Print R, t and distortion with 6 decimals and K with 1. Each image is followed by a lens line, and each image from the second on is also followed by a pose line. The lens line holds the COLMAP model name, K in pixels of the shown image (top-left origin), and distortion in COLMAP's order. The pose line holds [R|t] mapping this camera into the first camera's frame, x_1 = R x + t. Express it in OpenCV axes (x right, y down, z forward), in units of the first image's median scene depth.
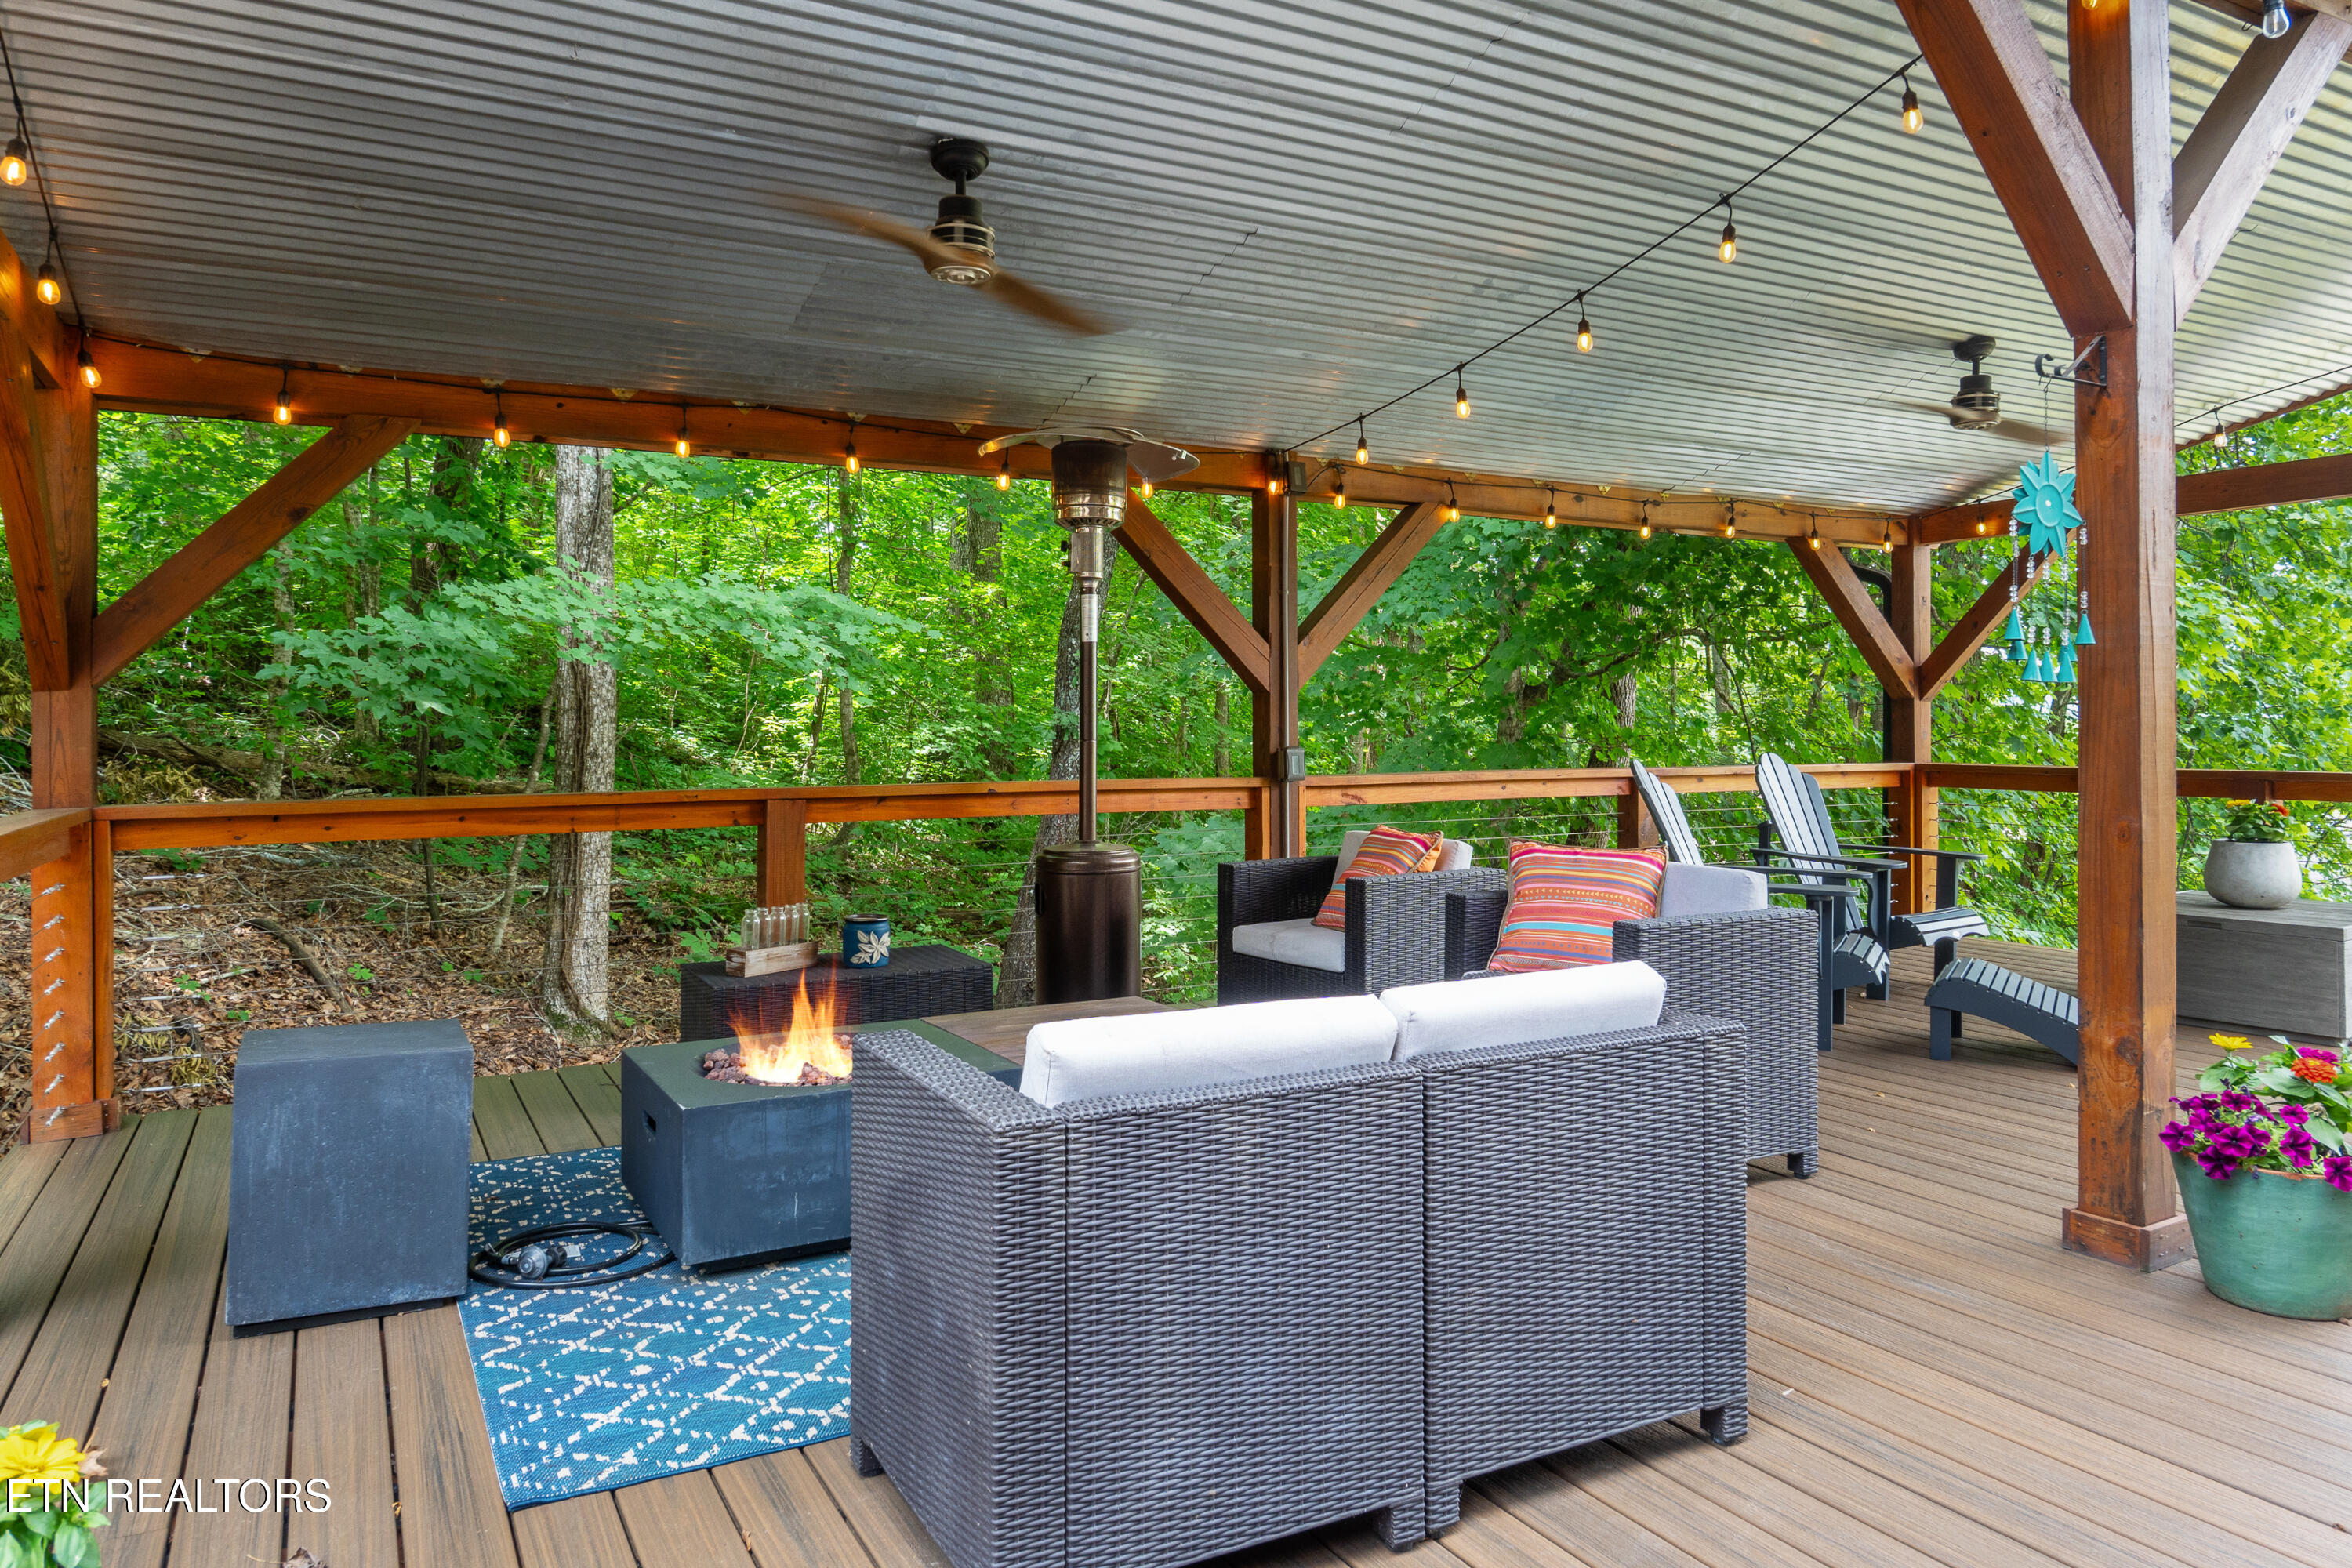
lens RADIAL K [[1548.5, 0, 1175.4], [0, 1548.5, 727.6], [0, 0, 1]] dist [-0.008161, 0.002614]
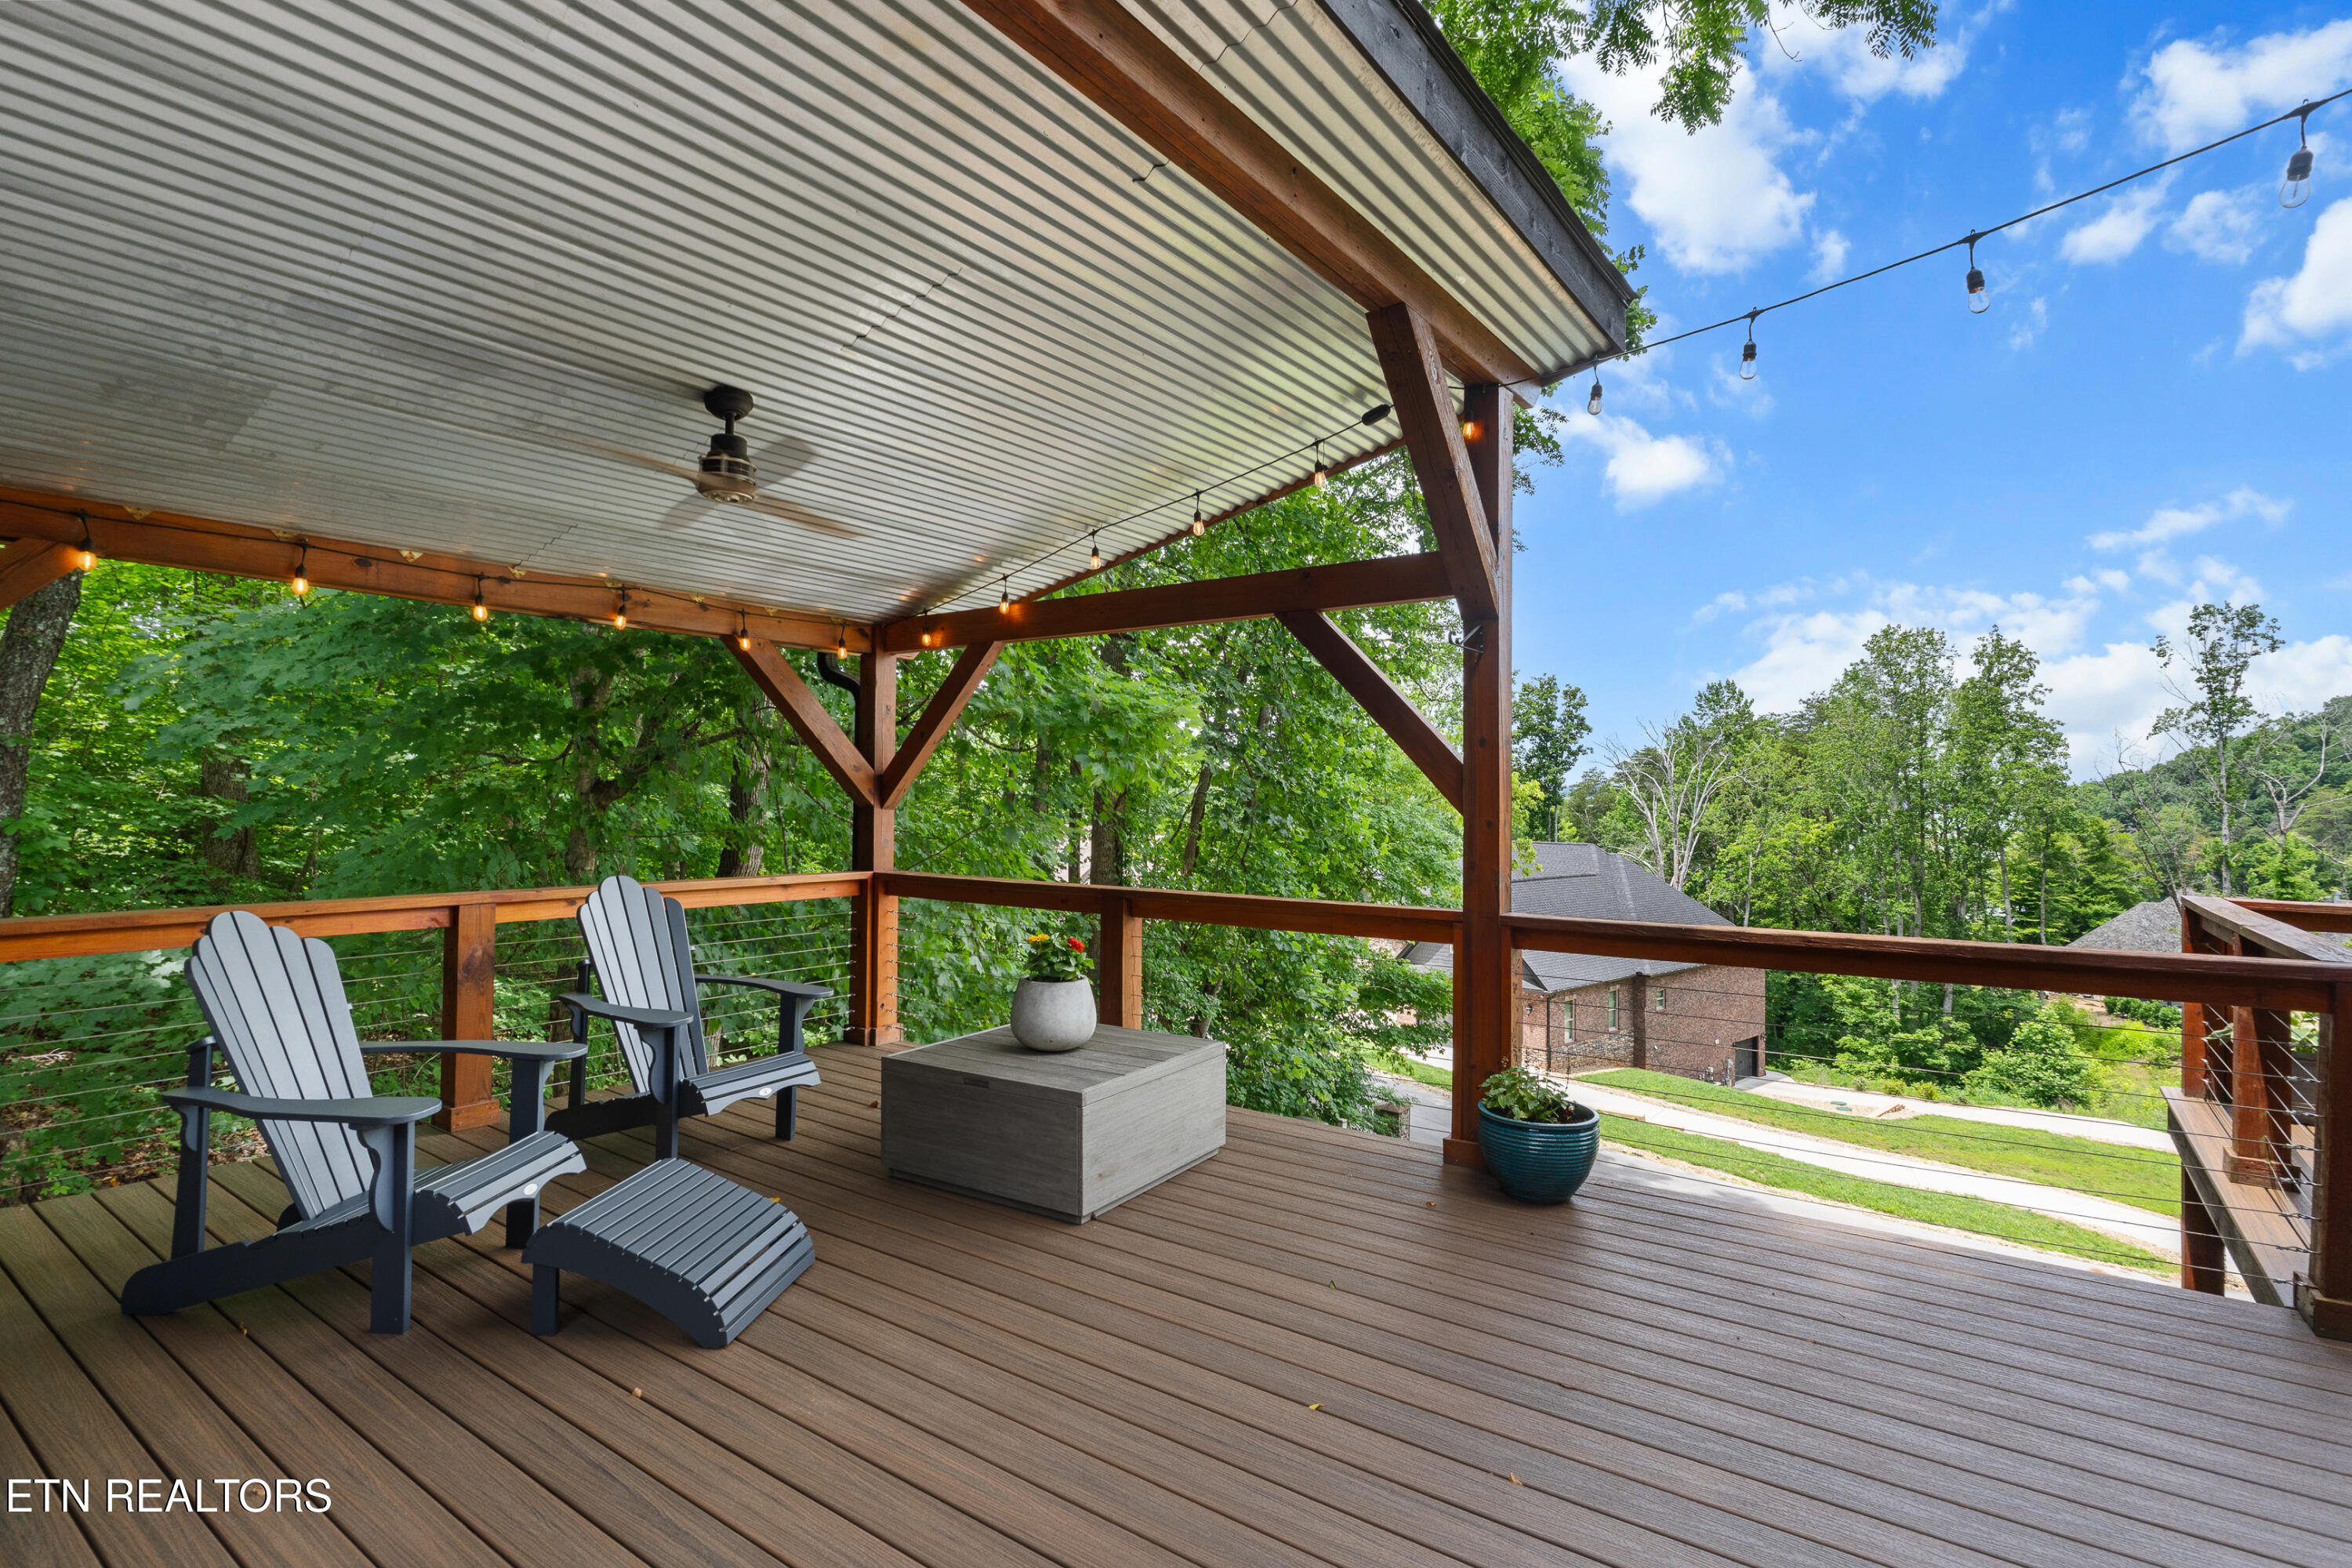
lens RADIAL K [[1139.2, 0, 1187.6], [0, 1139.2, 786.9], [0, 0, 1]] dist [-0.005379, -0.000043]
pose [[0.903347, 0.014868, 0.428653, 0.480700], [-0.011389, 0.999878, -0.010678, -0.036475], [-0.428760, 0.004764, 0.903406, 0.345573]]
